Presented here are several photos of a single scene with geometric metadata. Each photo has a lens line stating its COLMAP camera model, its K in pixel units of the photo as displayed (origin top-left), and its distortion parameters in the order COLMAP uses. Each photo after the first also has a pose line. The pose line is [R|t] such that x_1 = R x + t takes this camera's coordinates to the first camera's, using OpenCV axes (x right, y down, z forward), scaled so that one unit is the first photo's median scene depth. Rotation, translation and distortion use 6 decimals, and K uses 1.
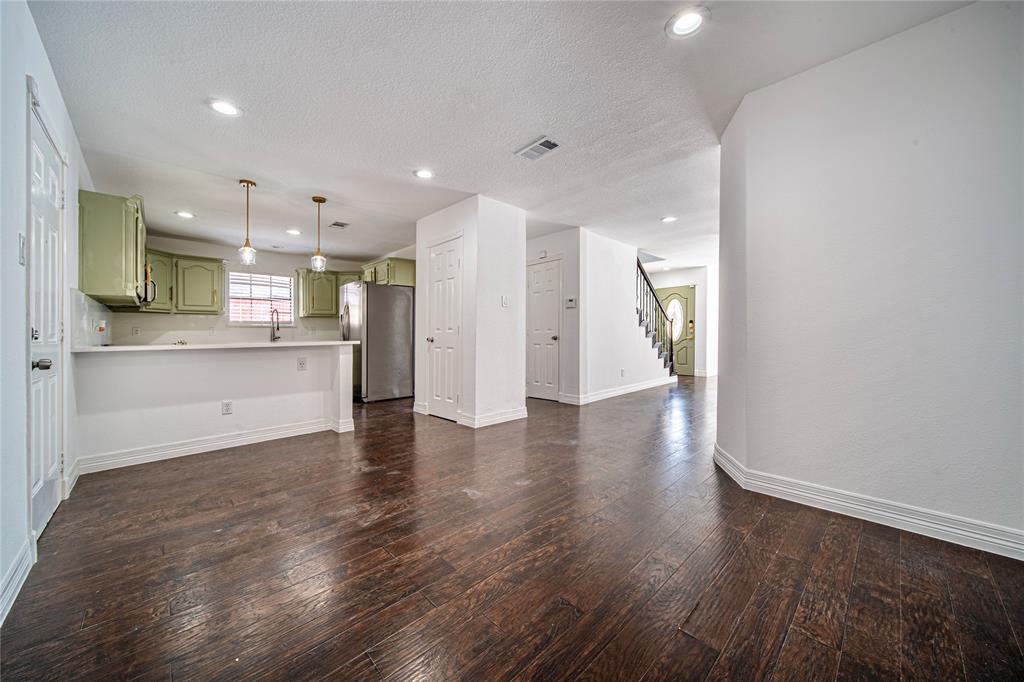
lens RADIAL K [[367.4, 0, 511.2], [0, 367.4, 339.5], [0, 0, 1]] dist [0.001169, -0.000233]
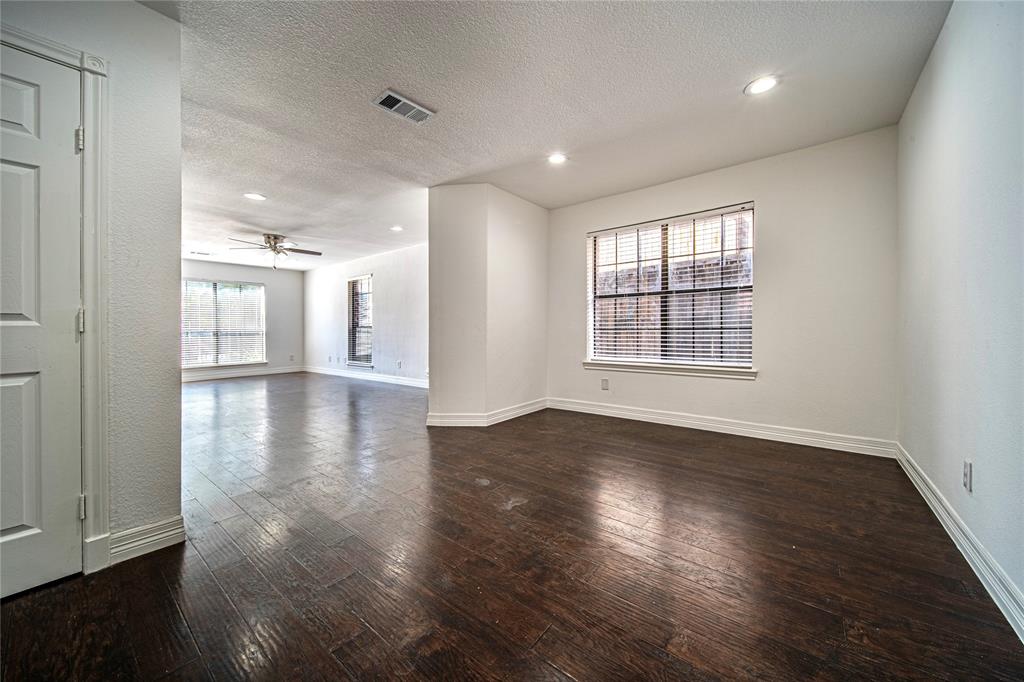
lens RADIAL K [[367.4, 0, 511.2], [0, 367.4, 339.5], [0, 0, 1]] dist [0.001169, -0.000233]
pose [[-0.125399, -0.015701, 0.991982, -1.003284], [0.023822, 0.999539, 0.018832, -0.002726], [-0.991820, 0.025992, -0.124967, 1.117631]]
